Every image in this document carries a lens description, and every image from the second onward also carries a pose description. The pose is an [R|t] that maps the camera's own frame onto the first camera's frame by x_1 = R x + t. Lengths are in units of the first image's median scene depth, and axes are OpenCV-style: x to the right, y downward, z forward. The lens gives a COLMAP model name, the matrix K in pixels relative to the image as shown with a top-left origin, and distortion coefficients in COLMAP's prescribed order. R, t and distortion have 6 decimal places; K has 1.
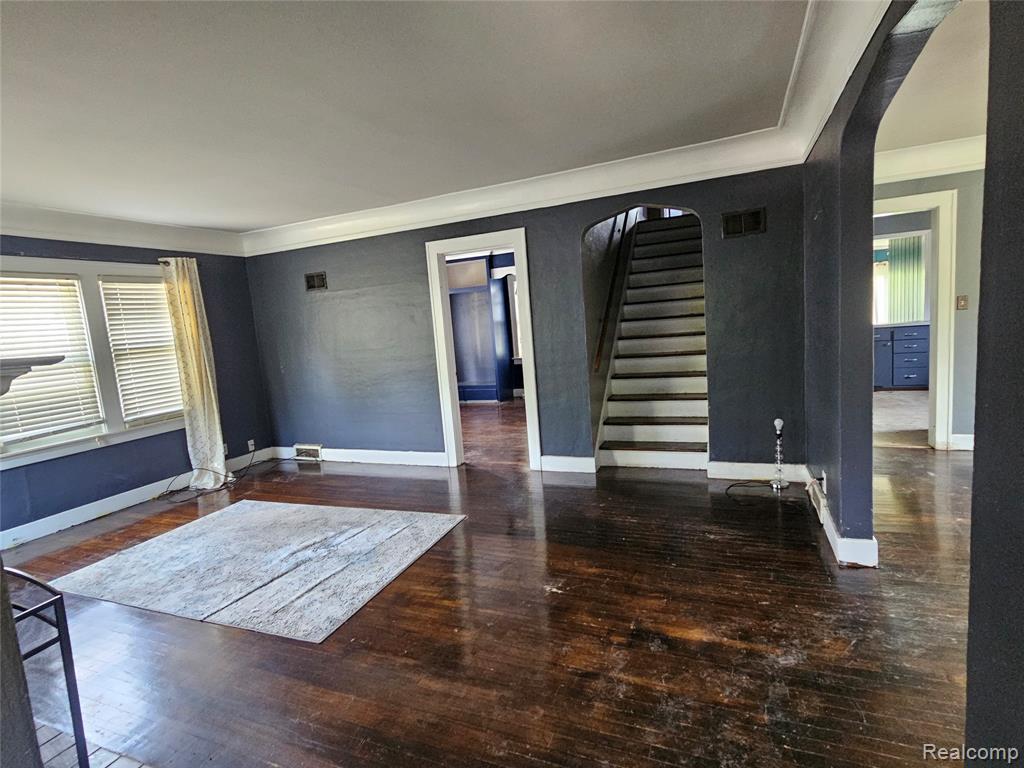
lens RADIAL K [[518.3, 0, 513.5], [0, 518.3, 384.4], [0, 0, 1]] dist [-0.002085, -0.001666]
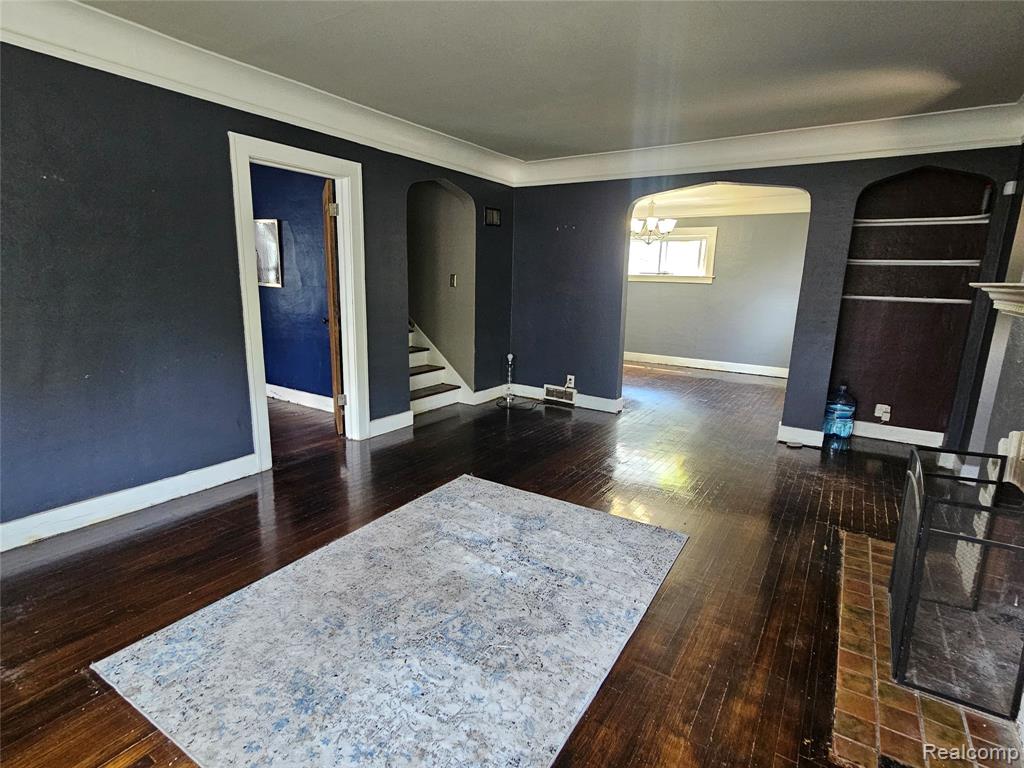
lens RADIAL K [[518.3, 0, 515.8], [0, 518.3, 378.6], [0, 0, 1]] dist [-0.002085, -0.001666]
pose [[0.180641, -0.108802, 0.977513, -0.847526], [0.081639, 0.992092, 0.095338, -0.004485], [-0.980155, 0.062581, 0.188095, 0.614289]]
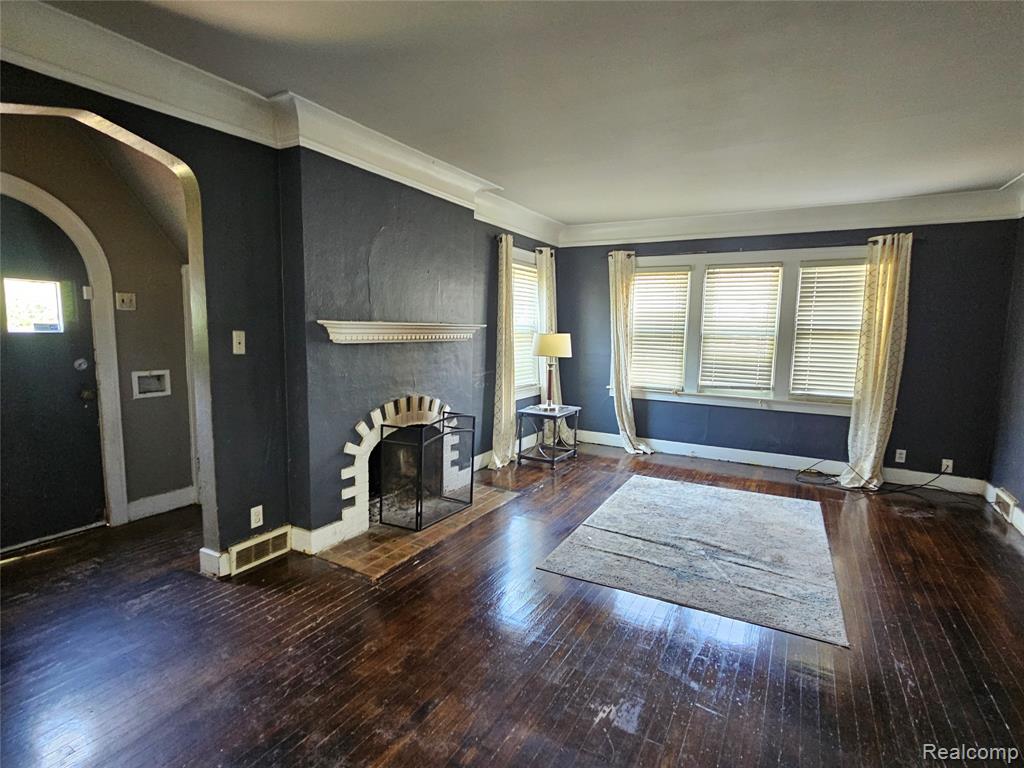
lens RADIAL K [[518.3, 0, 509.4], [0, 518.3, 387.0], [0, 0, 1]] dist [-0.002085, -0.001666]
pose [[-0.125543, 0.193349, -0.973065, 0.418973], [-0.131906, 0.968864, 0.209533, -0.099157], [0.983280, 0.154659, -0.096130, 0.530399]]
